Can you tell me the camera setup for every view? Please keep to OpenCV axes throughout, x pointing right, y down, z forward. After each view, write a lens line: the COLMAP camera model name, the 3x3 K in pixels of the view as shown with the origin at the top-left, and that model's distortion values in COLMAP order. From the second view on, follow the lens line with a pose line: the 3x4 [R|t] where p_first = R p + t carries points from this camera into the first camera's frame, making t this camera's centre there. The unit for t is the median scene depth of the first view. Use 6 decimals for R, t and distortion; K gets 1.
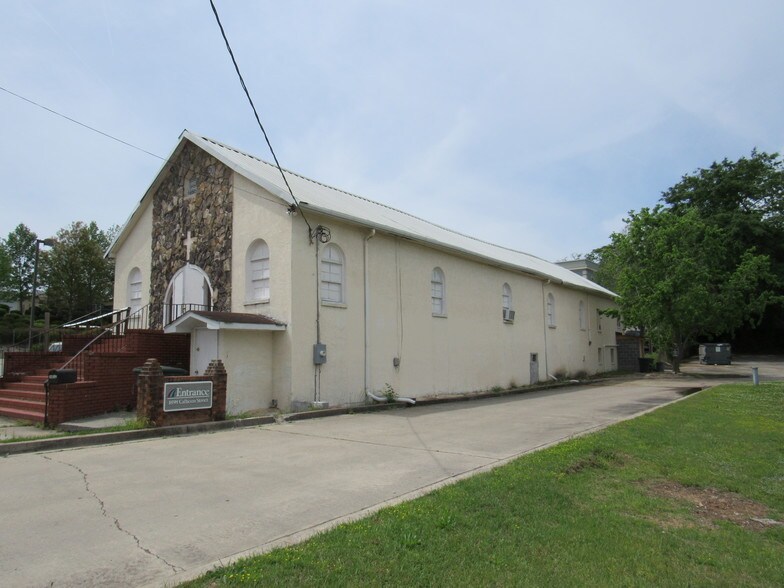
lens RADIAL K [[522.7, 0, 386.6], [0, 522.7, 300.2], [0, 0, 1]] dist [-0.004202, 0.001373]
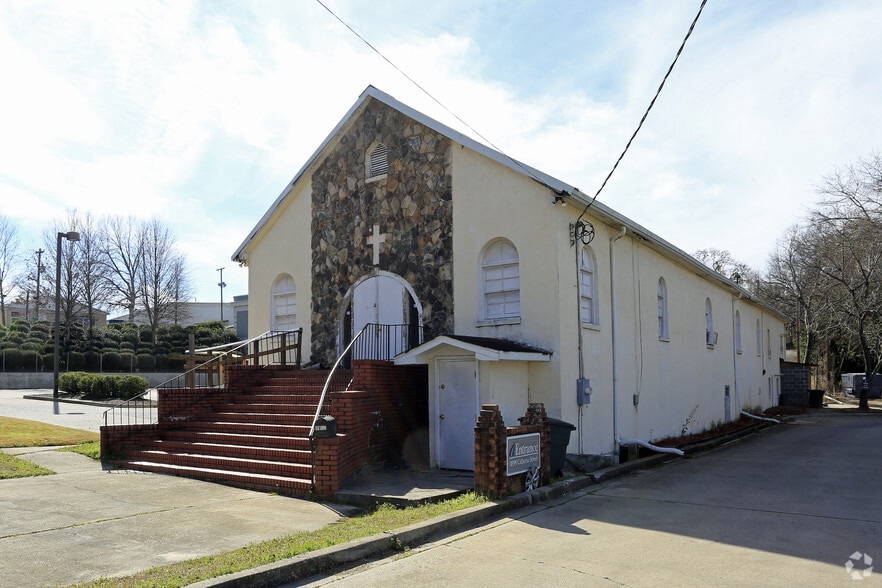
lens RADIAL K [[653.6, 0, 494.7], [0, 653.6, 348.9], [0, 0, 1]] dist [-0.026588, 0.002029]
pose [[0.997374, 0.003193, 0.072350, -0.284811], [-0.006840, 0.998715, 0.050216, -0.004822], [-0.072097, -0.050579, 0.996114, 0.059643]]
